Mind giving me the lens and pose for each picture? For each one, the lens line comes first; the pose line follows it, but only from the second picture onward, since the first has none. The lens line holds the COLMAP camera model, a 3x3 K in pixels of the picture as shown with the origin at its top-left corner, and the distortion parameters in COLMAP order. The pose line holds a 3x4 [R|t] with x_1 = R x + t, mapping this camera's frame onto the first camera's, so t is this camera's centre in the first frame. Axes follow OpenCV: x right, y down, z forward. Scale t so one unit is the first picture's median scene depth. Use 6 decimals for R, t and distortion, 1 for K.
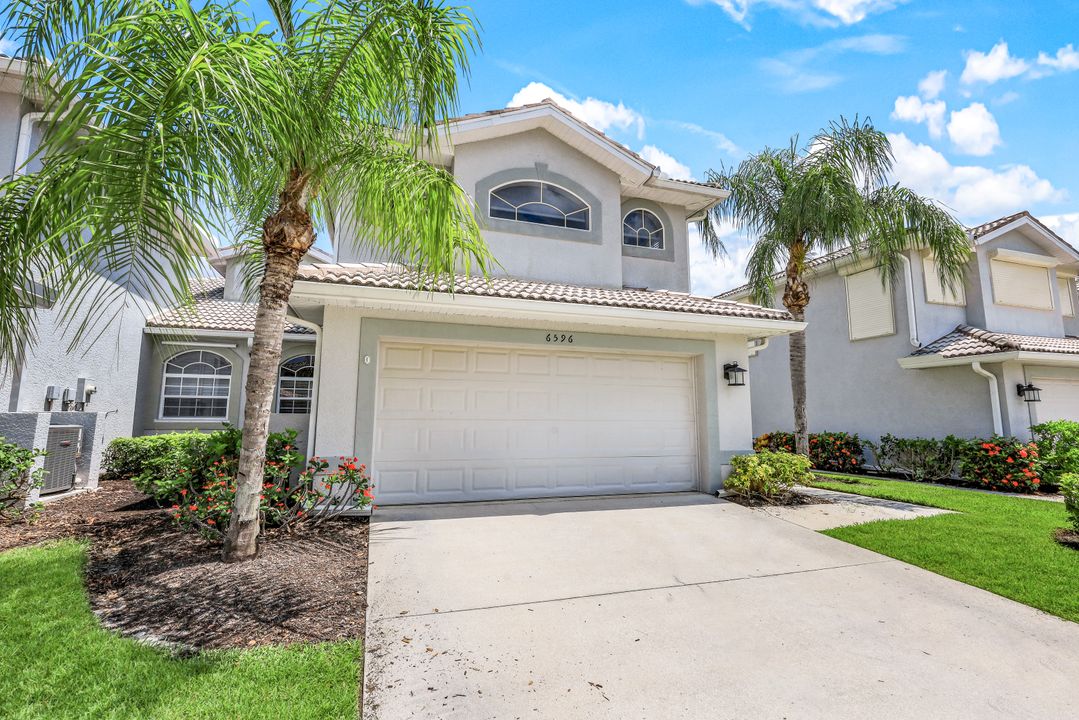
lens RADIAL K [[486.5, 0, 543.8], [0, 486.5, 360.3], [0, 0, 1]] dist [0.000890, -0.000200]
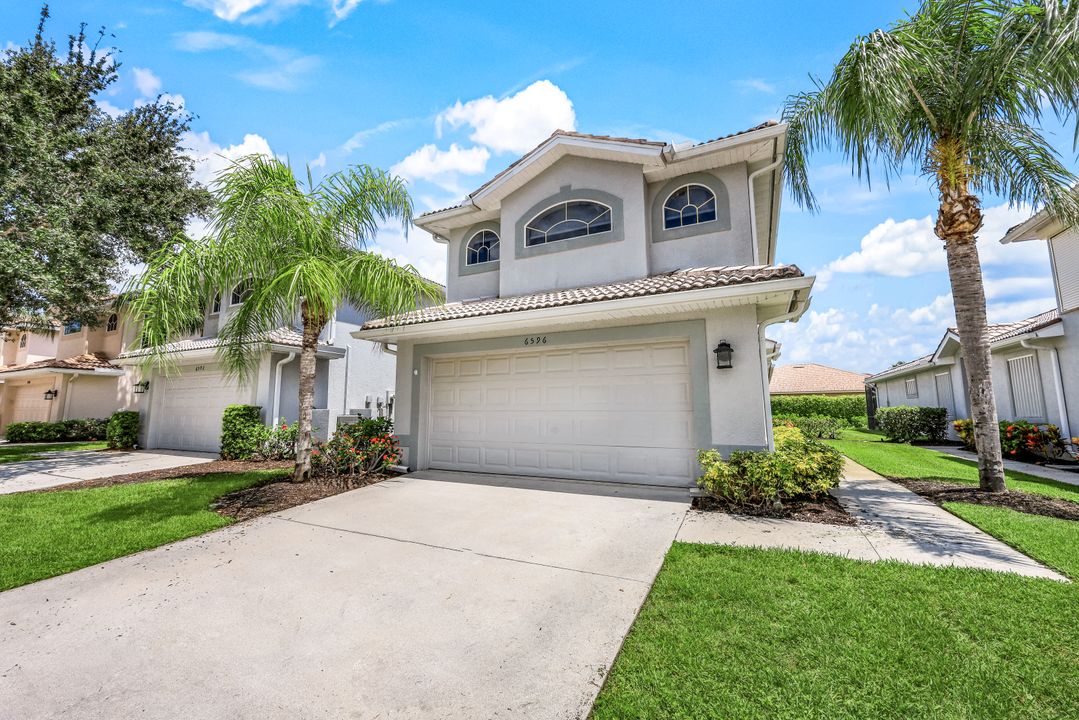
lens RADIAL K [[436.3, 0, 538.5], [0, 436.3, 358.9], [0, 0, 1]] dist [-0.003131, -0.000123]
pose [[0.701593, -0.090291, -0.706834, 0.684440], [0.091169, 0.995162, -0.036630, 0.033024], [0.706722, -0.038742, 0.706430, 0.232034]]
